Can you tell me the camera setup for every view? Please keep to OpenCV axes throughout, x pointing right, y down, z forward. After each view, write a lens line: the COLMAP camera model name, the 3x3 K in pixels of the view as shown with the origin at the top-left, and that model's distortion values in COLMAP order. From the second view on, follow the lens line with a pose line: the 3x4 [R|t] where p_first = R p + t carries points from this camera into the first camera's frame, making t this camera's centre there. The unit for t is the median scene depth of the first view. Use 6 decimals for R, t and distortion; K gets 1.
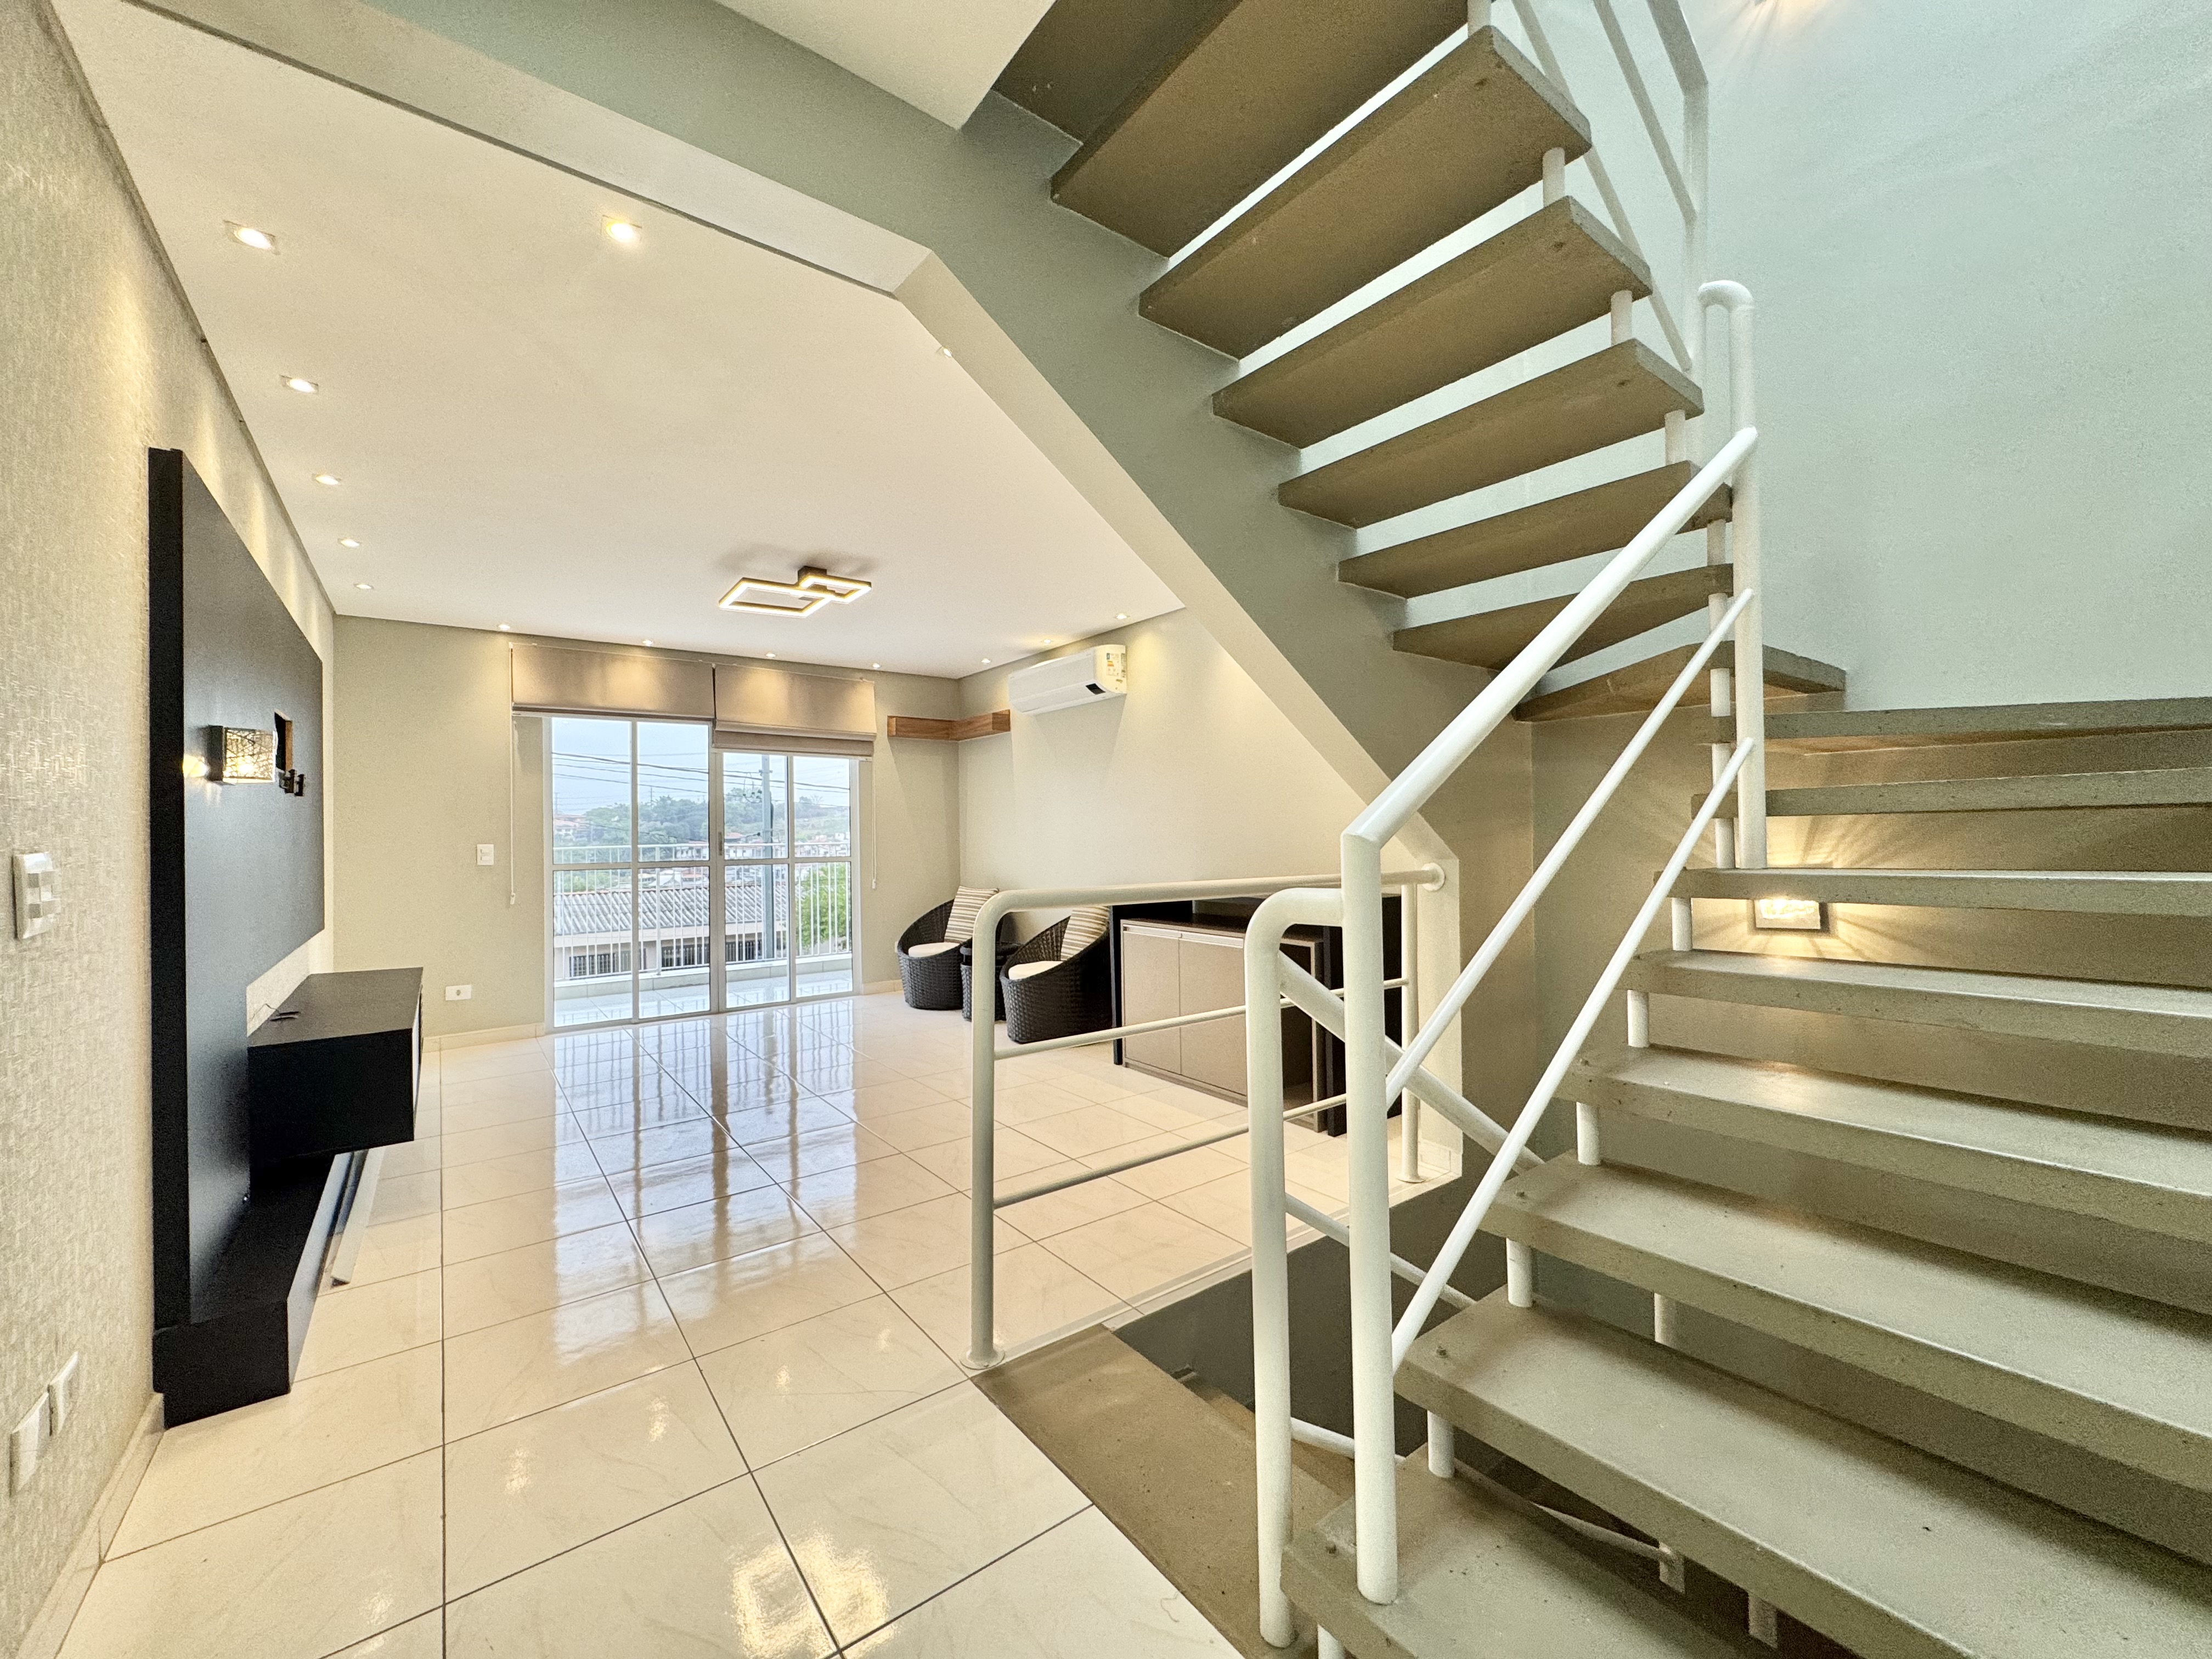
lens RADIAL K [[883.8, 0, 1105.8], [0, 883.8, 824.8], [0, 0, 1]] dist [-0.003183, 0.000834]
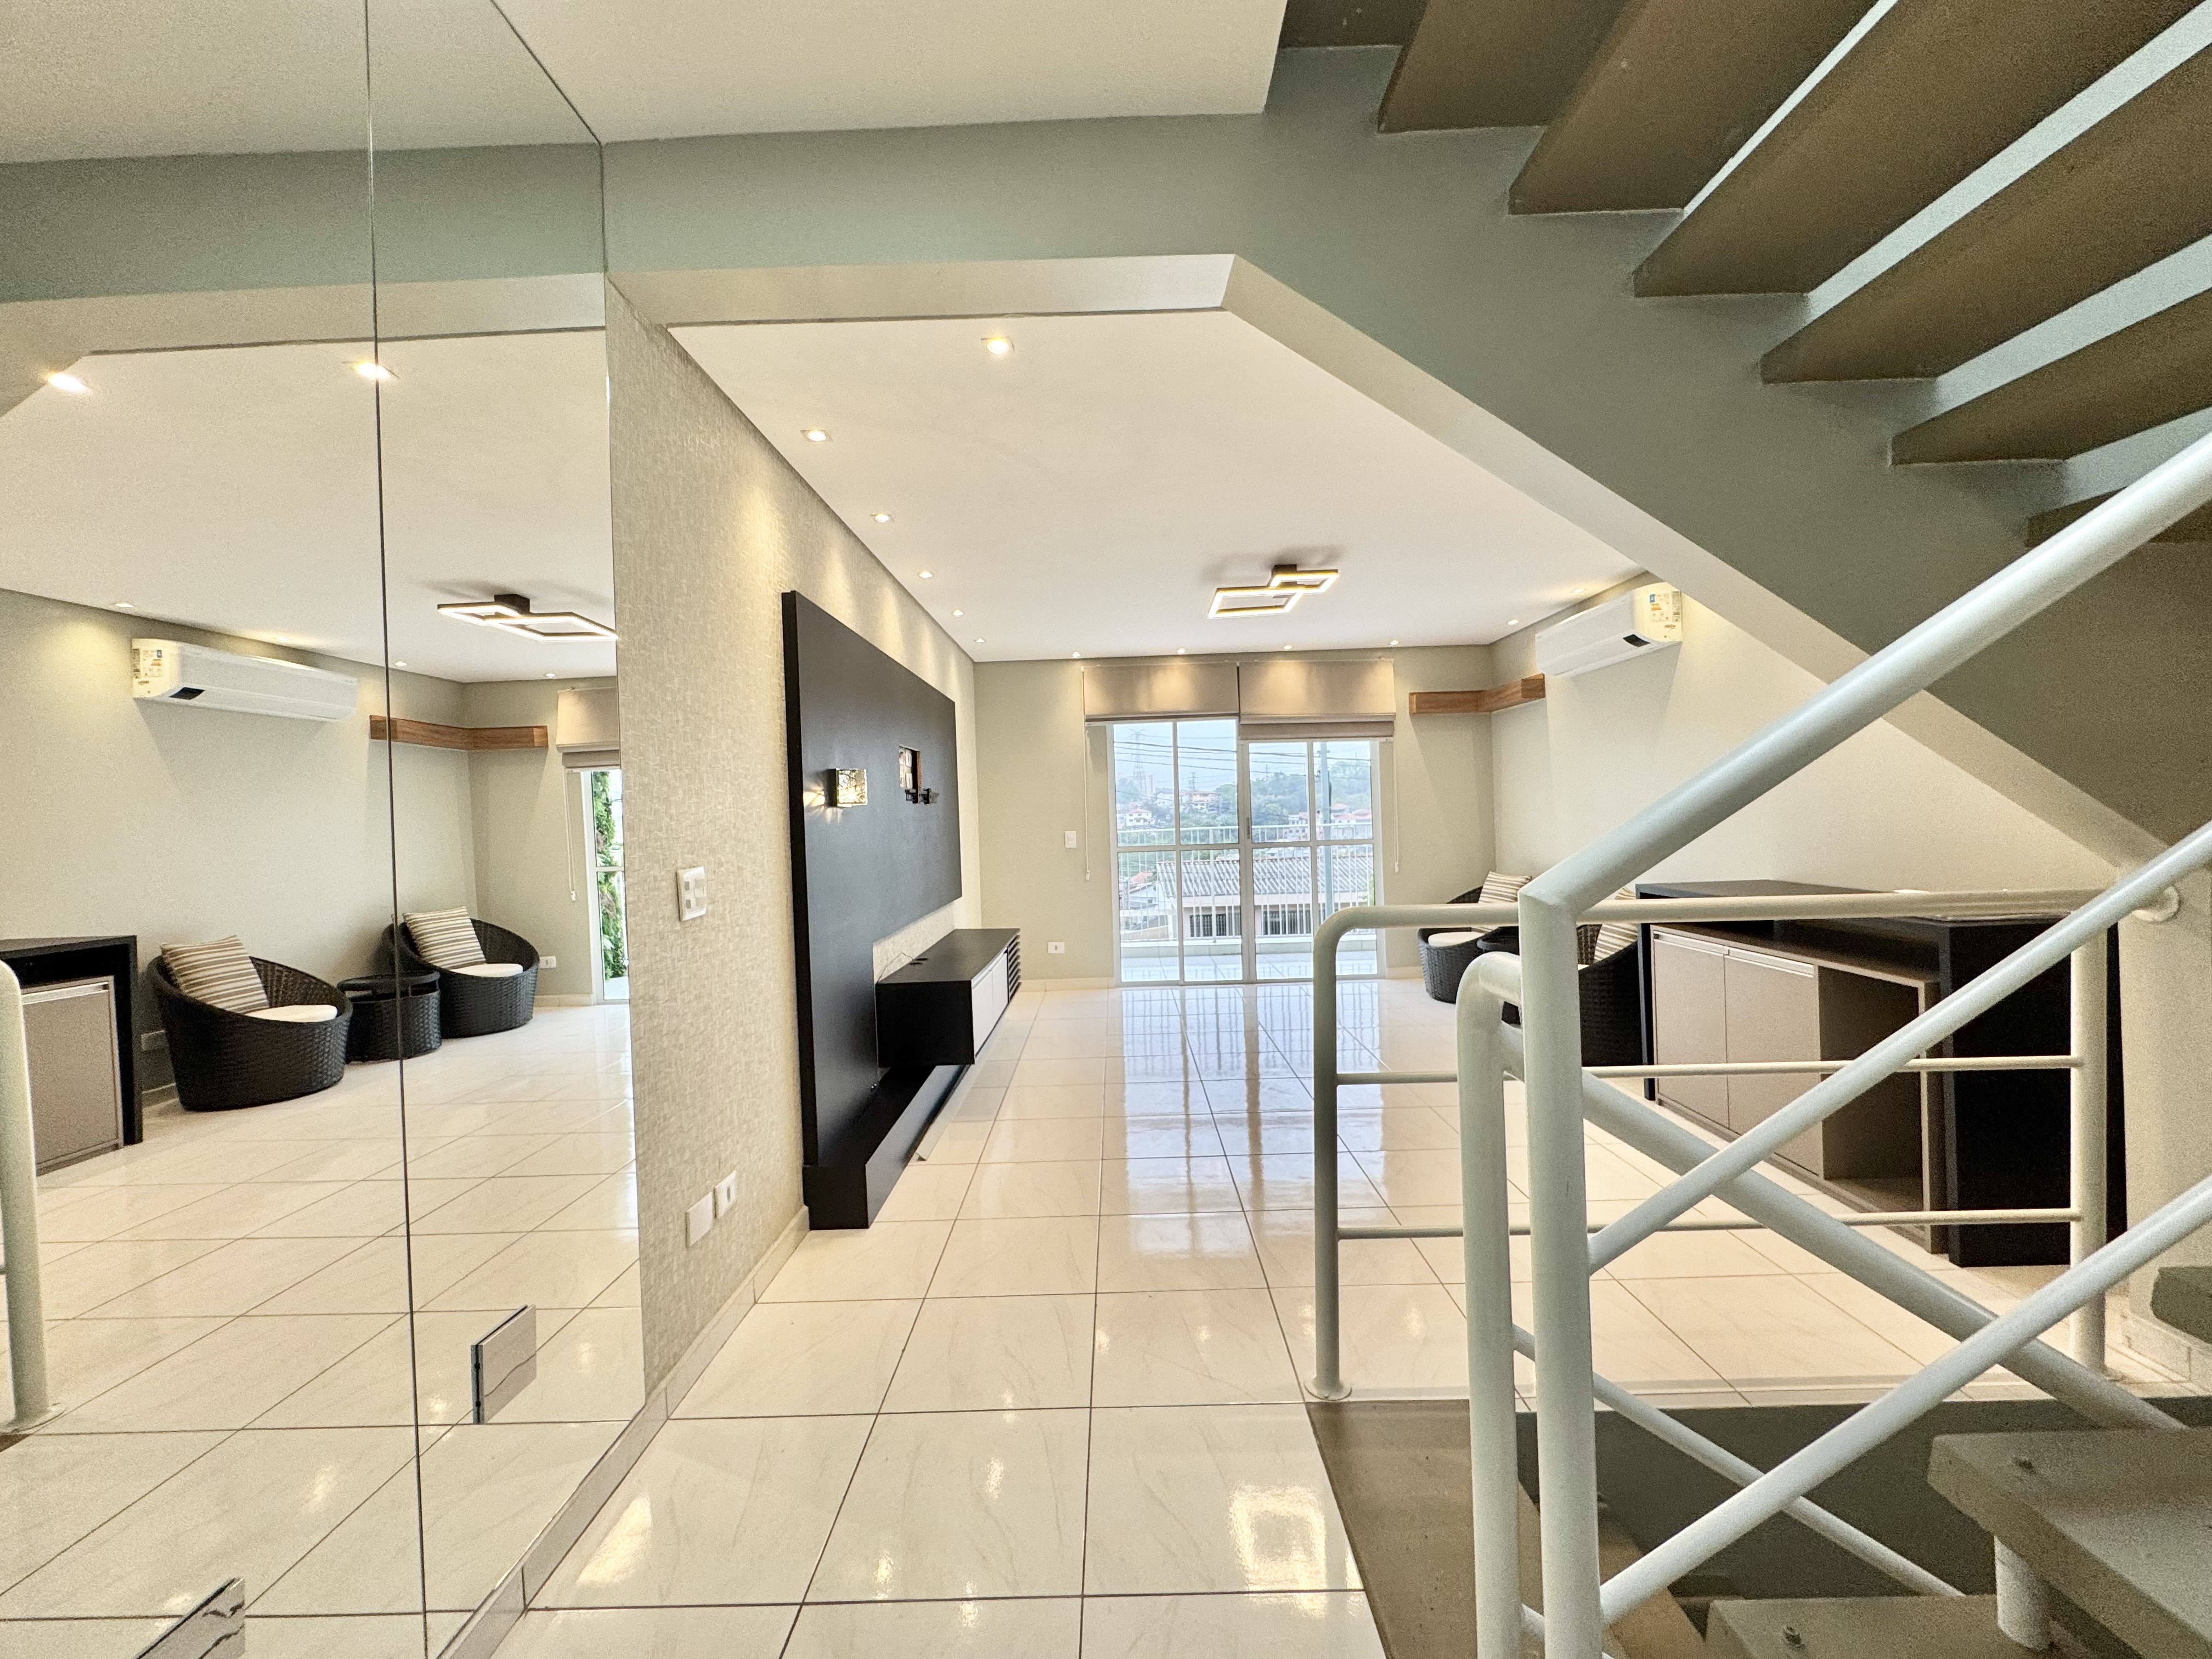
lens RADIAL K [[883.8, 0, 1103.8], [0, 883.8, 824.2], [0, 0, 1]] dist [-0.003183, 0.000834]
pose [[0.789363, -0.006927, -0.613888, 0.100274], [0.027816, 0.999313, 0.024491, -0.016714], [0.613296, -0.036408, 0.789013, 0.040775]]
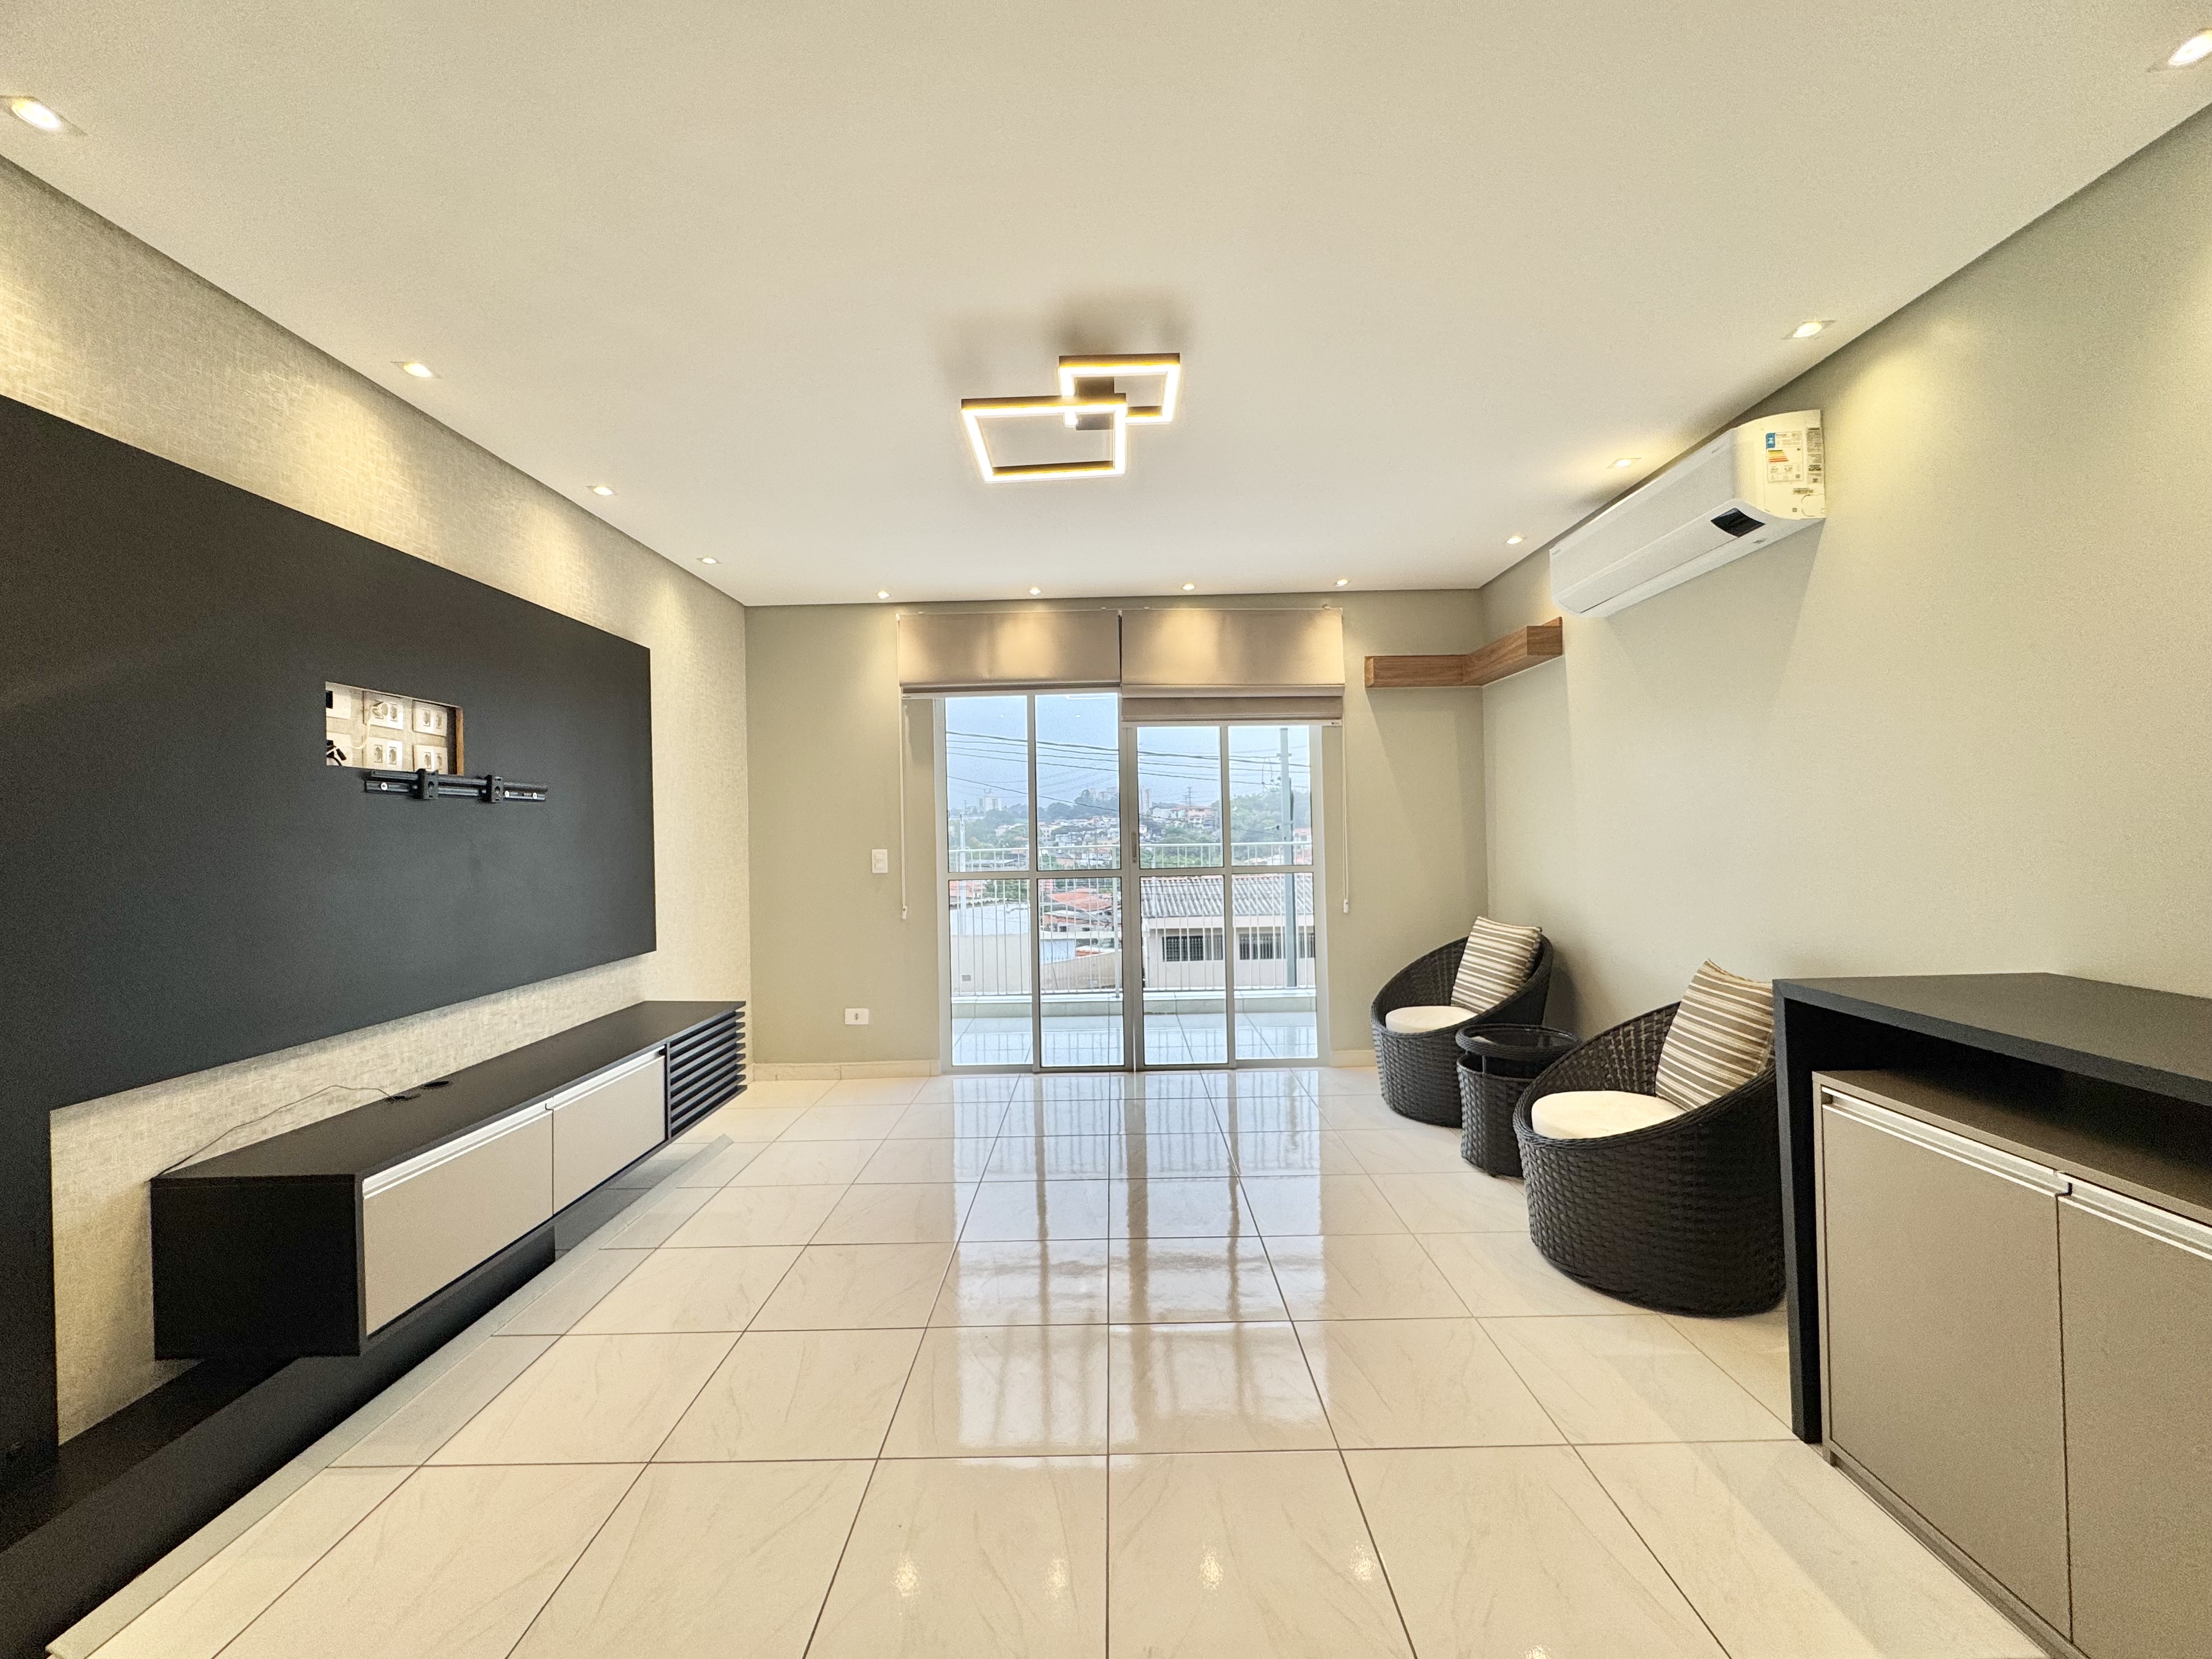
lens RADIAL K [[883.8, 0, 1104.9], [0, 883.8, 826.4], [0, 0, 1]] dist [-0.003183, 0.000834]
pose [[0.792413, -0.005817, -0.609957, 0.006502], [0.015568, 0.999822, 0.010689, -0.005996], [0.609786, -0.017965, 0.792363, 0.434105]]
